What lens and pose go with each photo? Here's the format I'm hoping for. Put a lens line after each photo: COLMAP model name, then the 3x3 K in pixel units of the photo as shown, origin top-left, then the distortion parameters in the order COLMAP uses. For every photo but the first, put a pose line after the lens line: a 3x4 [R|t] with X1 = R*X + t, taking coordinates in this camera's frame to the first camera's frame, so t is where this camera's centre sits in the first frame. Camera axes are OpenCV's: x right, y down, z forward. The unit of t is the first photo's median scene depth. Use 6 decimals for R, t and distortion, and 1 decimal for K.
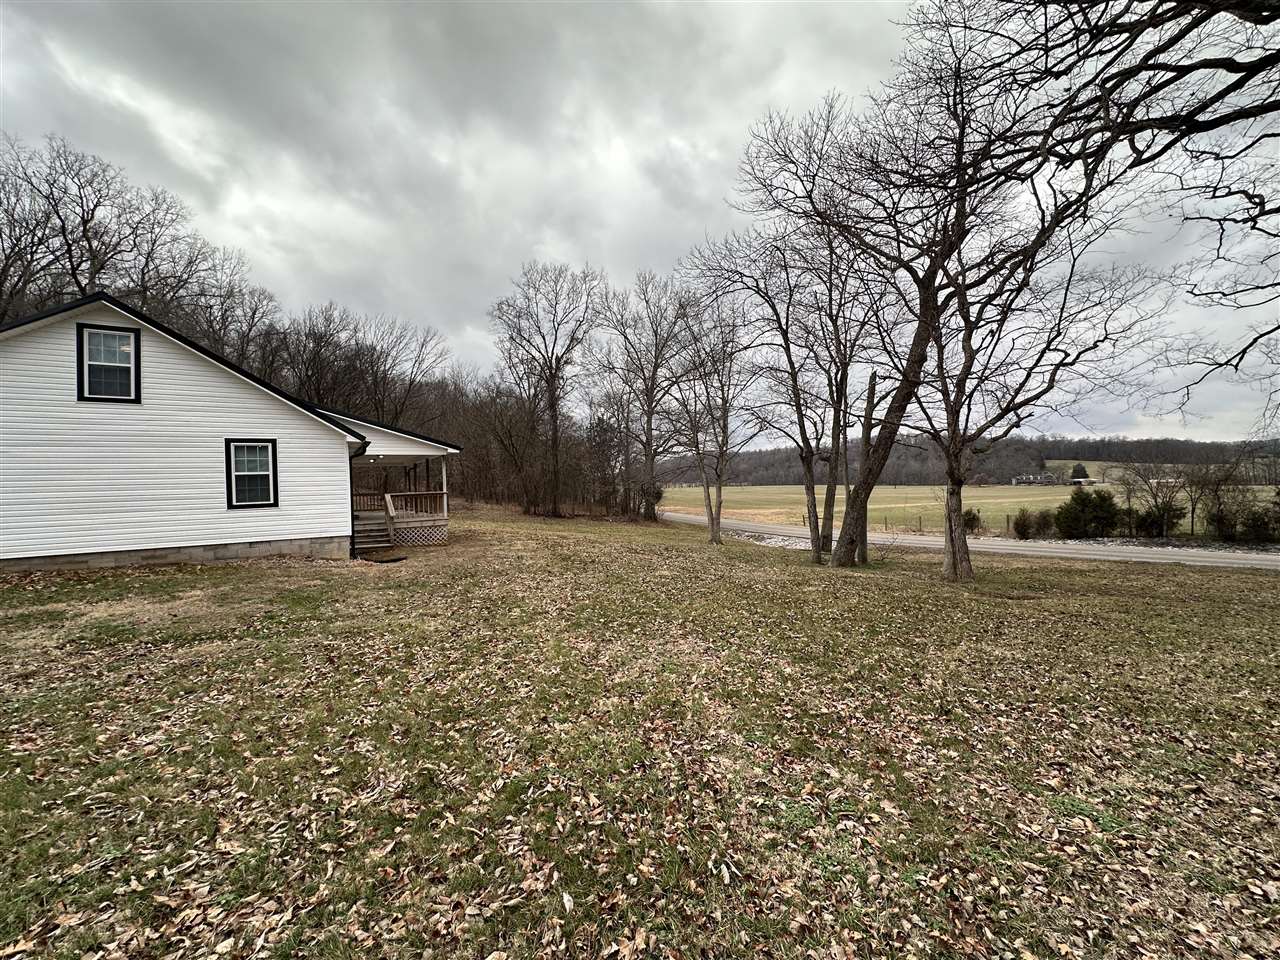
lens RADIAL K [[512.1, 0, 640.0], [0, 512.1, 480.0], [0, 0, 1]] dist [0.004529, 0.000812]
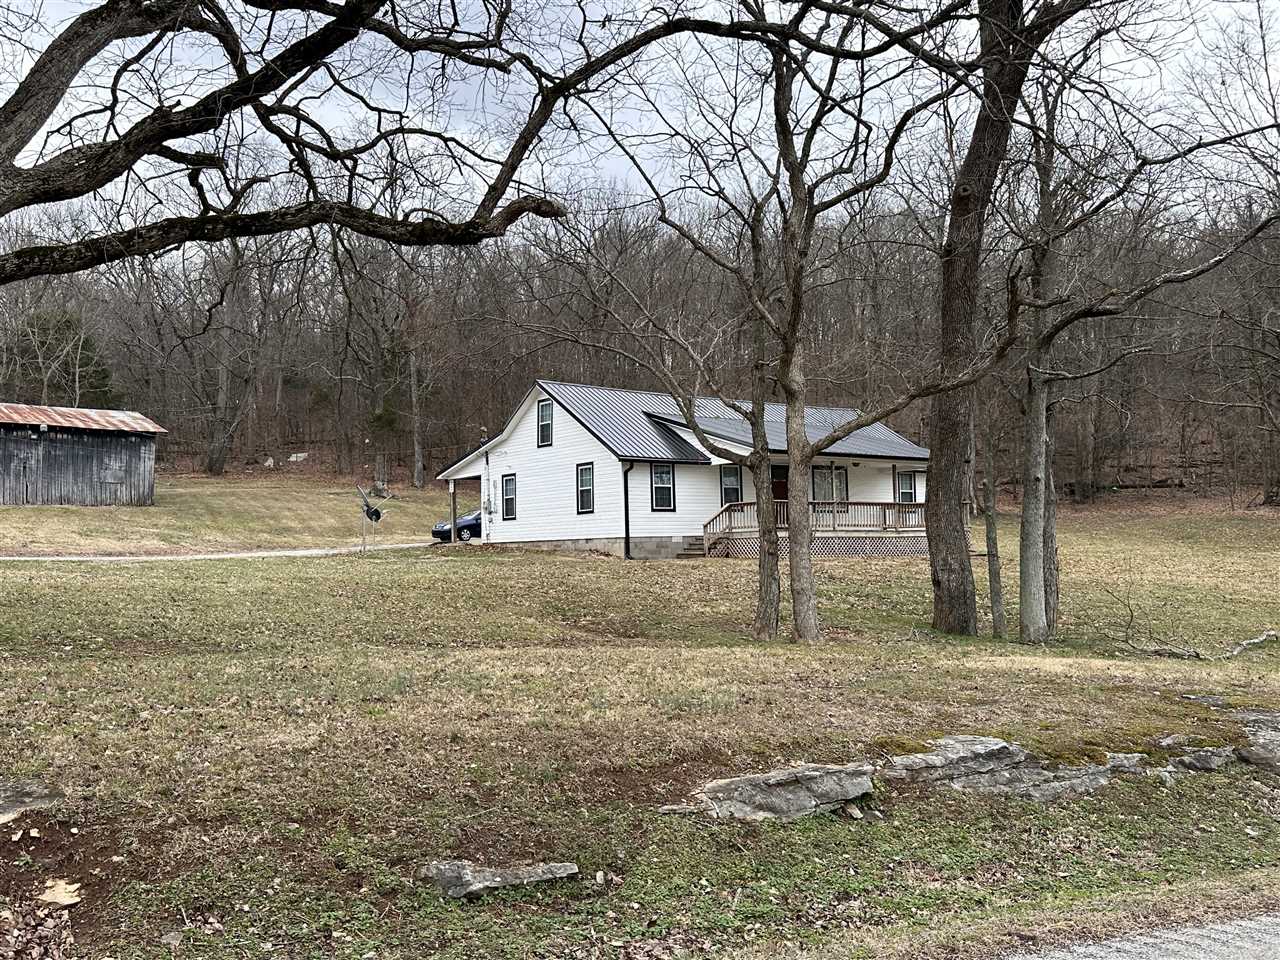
lens RADIAL K [[1195.4, 0, 640.0], [0, 1195.4, 480.0], [0, 0, 1]] dist [0.050900, -0.009888]
pose [[0.089700, -0.033408, -0.995408, 2.366218], [0.027931, 0.999129, -0.031016, 0.066294], [0.995577, -0.025021, 0.090555, 0.847228]]
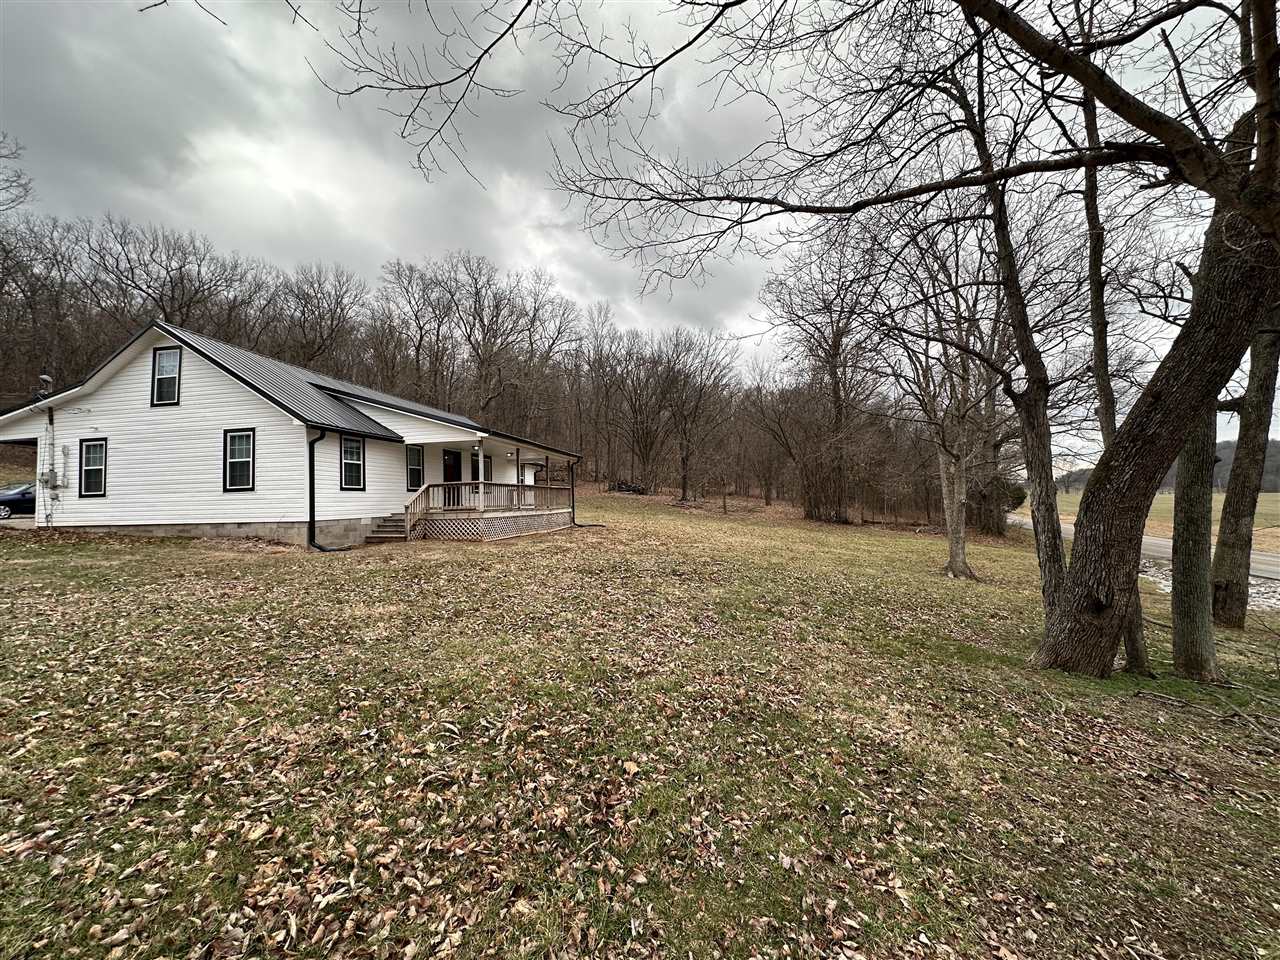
lens RADIAL K [[512.1, 0, 640.0], [0, 512.1, 480.0], [0, 0, 1]] dist [0.004529, 0.000812]
pose [[0.737309, -0.013982, -0.675411, 0.604497], [0.006680, 0.999888, -0.013407, 0.049140], [0.675523, 0.005373, 0.737319, 0.759829]]
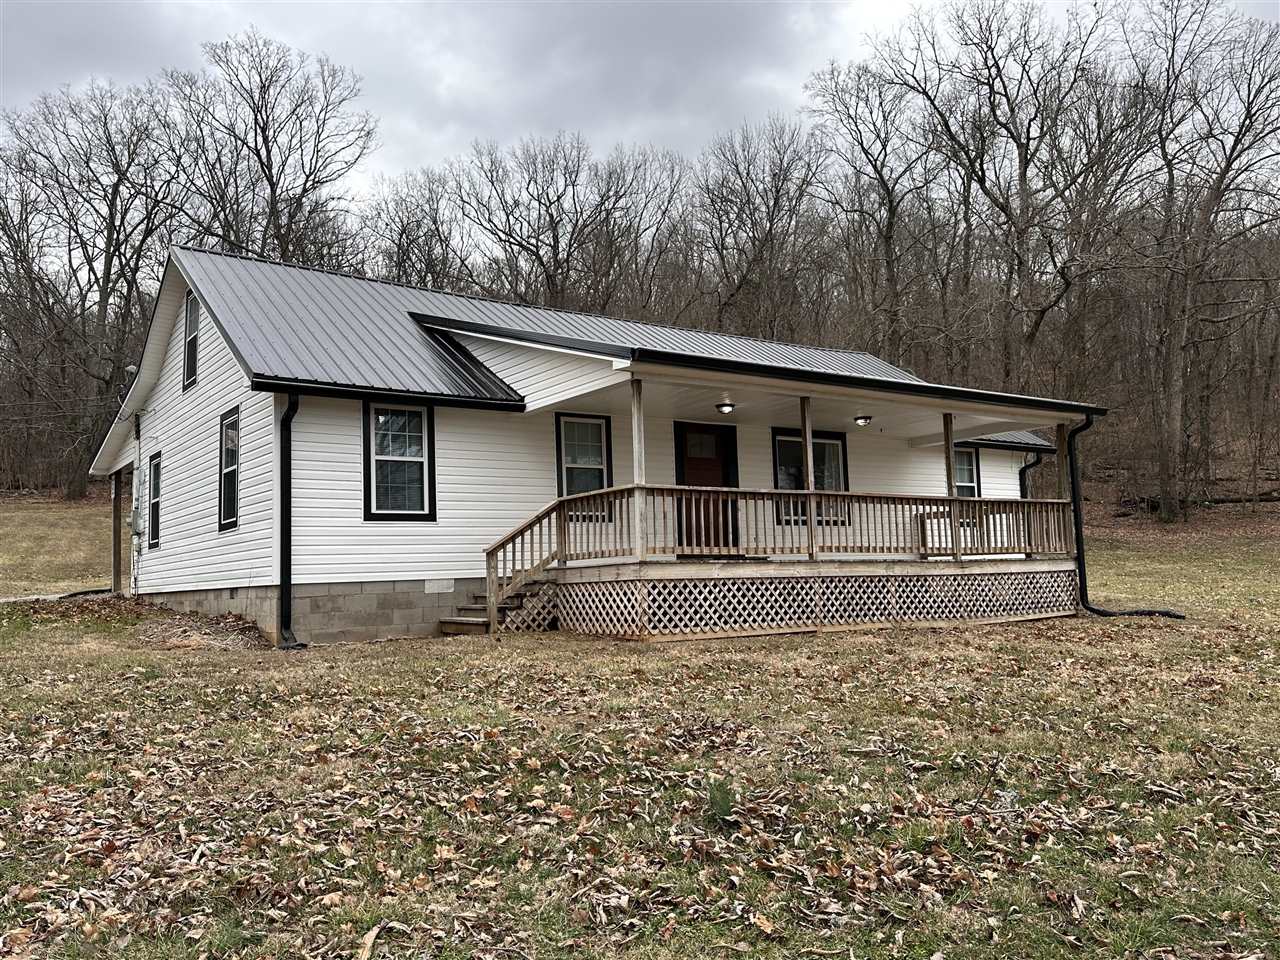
lens RADIAL K [[1057.5, 0, 640.0], [0, 1057.5, 480.0], [0, 0, 1]] dist [0.150710, -0.247311]
pose [[0.060064, -0.068726, -0.995826, 0.475316], [0.037180, 0.997089, -0.066571, 0.096151], [0.997502, -0.033026, 0.062444, 1.367467]]
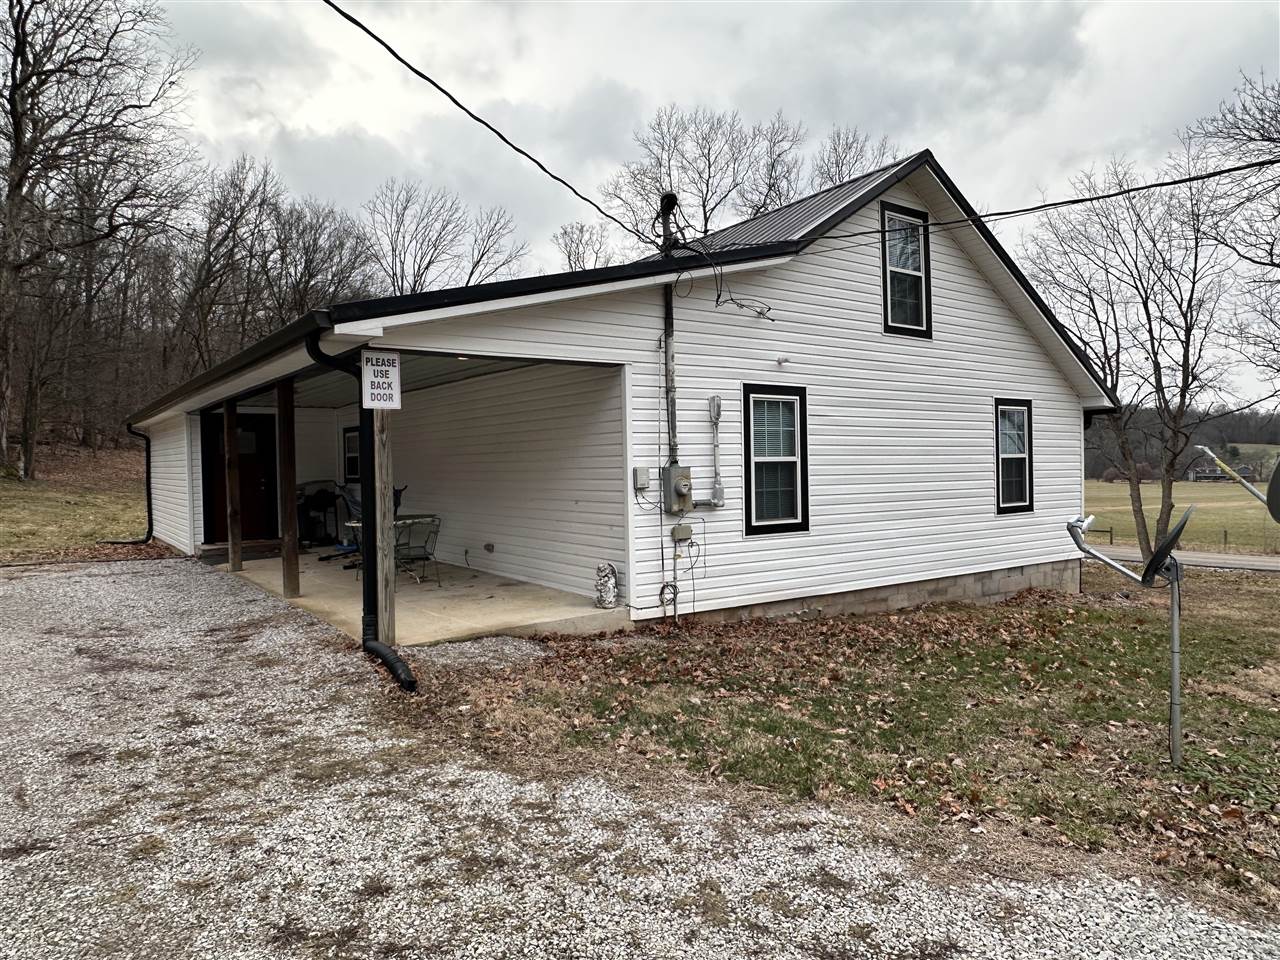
lens RADIAL K [[851.5, 0, 640.0], [0, 851.5, 480.0], [0, 0, 1]] dist [-0.004514, -0.001429]
pose [[0.996646, 0.019582, 0.079453, -1.262277], [-0.021360, 0.999539, 0.021584, 0.003340], [-0.078994, -0.023208, 0.996605, 0.024279]]
